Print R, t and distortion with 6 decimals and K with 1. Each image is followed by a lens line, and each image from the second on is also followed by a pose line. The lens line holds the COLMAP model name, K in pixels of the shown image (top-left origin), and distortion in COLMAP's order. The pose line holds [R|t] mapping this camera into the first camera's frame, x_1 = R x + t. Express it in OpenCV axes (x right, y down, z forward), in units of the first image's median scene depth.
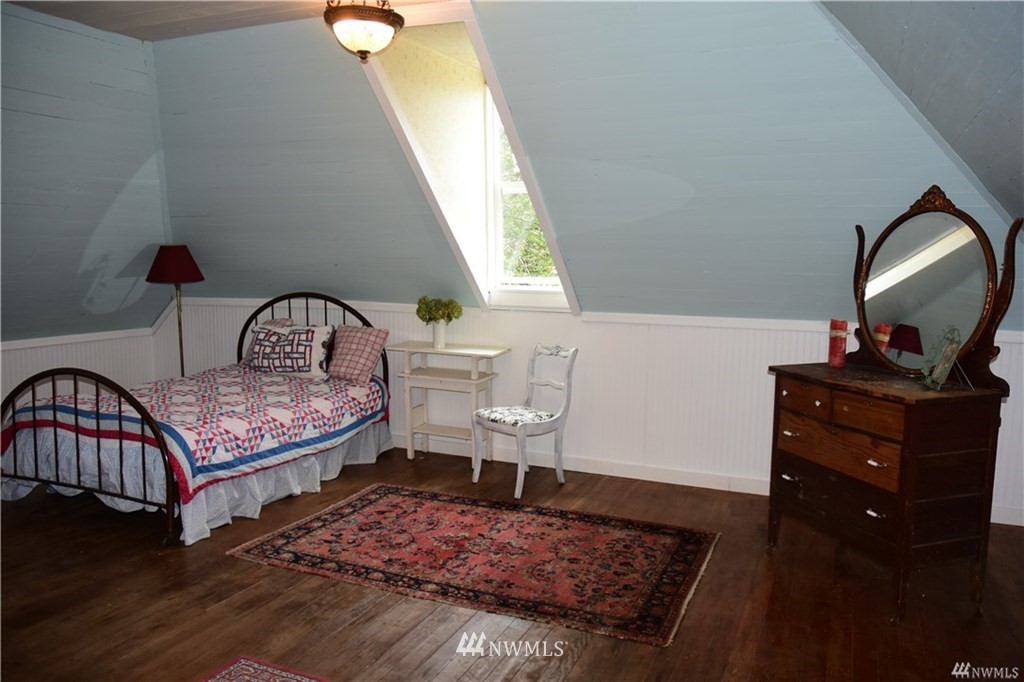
lens RADIAL K [[780.1, 0, 512.2], [0, 780.1, 338.6], [0, 0, 1]] dist [-0.032855, 0.010106]
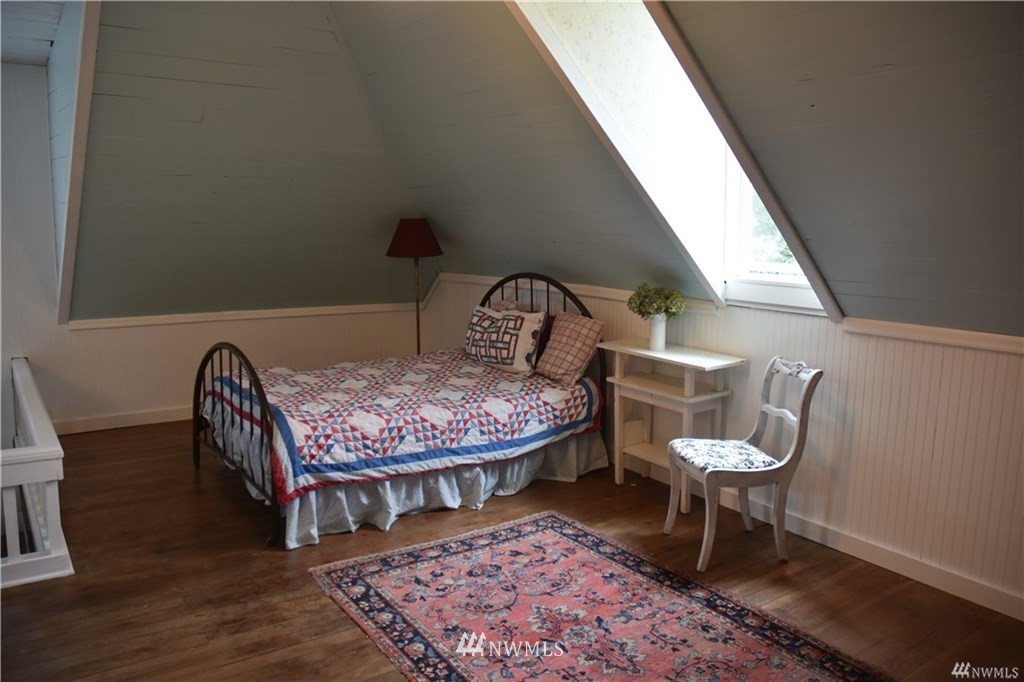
lens RADIAL K [[780.1, 0, 512.7], [0, 780.1, 341.4], [0, 0, 1]] dist [-0.032855, 0.010106]
pose [[0.856208, 0.080392, -0.510339, 0.222369], [-0.063623, 0.996707, 0.050267, -0.033603], [0.512700, -0.010570, 0.858503, 0.322602]]
